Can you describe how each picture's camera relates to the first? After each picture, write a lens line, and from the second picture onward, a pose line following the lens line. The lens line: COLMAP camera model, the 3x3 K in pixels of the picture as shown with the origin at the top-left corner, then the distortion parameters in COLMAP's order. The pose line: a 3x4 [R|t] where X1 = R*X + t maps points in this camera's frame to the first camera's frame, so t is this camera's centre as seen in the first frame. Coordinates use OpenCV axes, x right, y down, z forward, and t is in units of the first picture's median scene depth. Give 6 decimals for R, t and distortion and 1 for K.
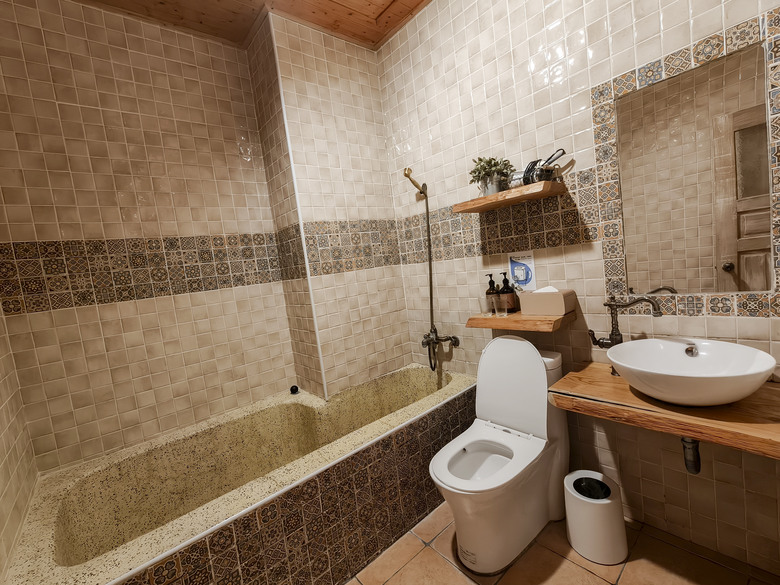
lens RADIAL K [[346.2, 0, 411.5], [0, 346.2, 294.0], [0, 0, 1]] dist [0.015355, 0.000284]
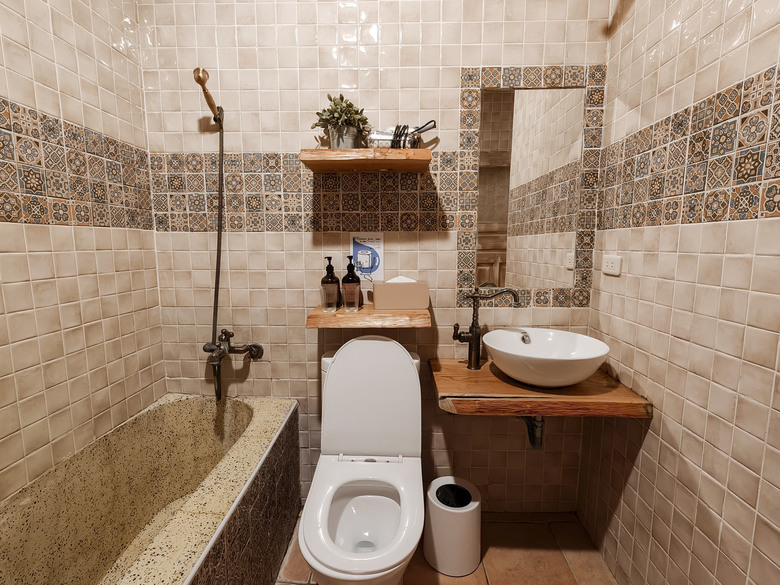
lens RADIAL K [[371.5, 0, 390.0], [0, 371.5, 292.5], [0, 0, 1]] dist [0.009181, 0.000810]
pose [[0.702761, 0.030417, 0.710776, -0.251237], [-0.018109, 0.999527, -0.024869, 0.037800], [-0.711196, 0.004606, 0.702979, 0.337241]]
